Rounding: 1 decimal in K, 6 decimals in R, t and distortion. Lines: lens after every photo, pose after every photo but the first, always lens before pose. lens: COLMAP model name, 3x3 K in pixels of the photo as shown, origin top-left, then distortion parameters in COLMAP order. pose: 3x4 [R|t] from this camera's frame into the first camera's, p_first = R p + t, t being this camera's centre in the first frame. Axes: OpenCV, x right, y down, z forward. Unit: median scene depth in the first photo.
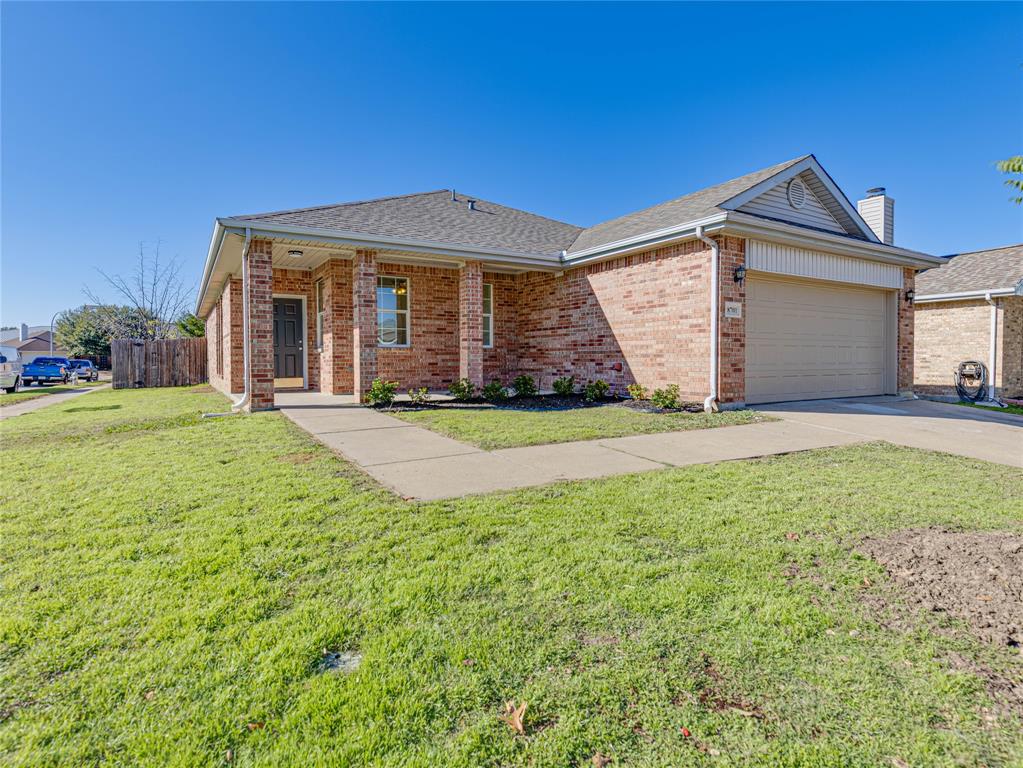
lens RADIAL K [[535.0, 0, 506.8], [0, 535.0, 382.3], [0, 0, 1]] dist [0.008223, -0.000221]
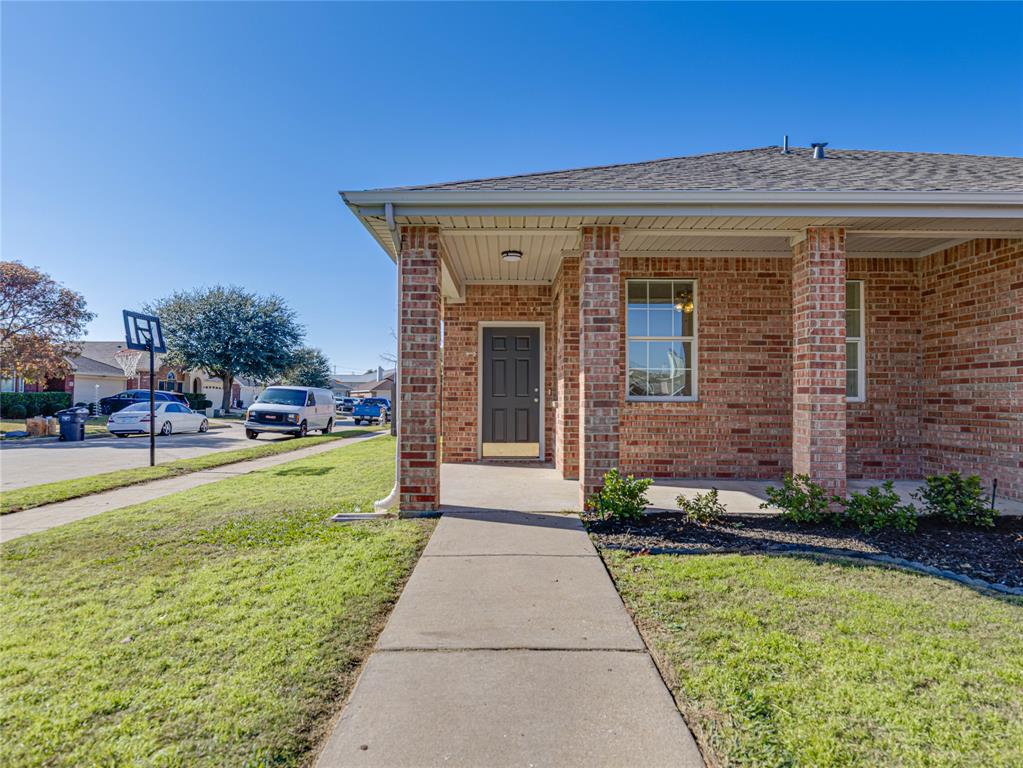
lens RADIAL K [[596.7, 0, 511.5], [0, 596.7, 384.0], [0, 0, 1]] dist [0.000196, -0.000858]
pose [[0.858520, -0.002366, -0.512775, -0.026131], [-0.031975, 0.997796, -0.058138, -0.041365], [0.511783, 0.066309, 0.856552, 0.364392]]
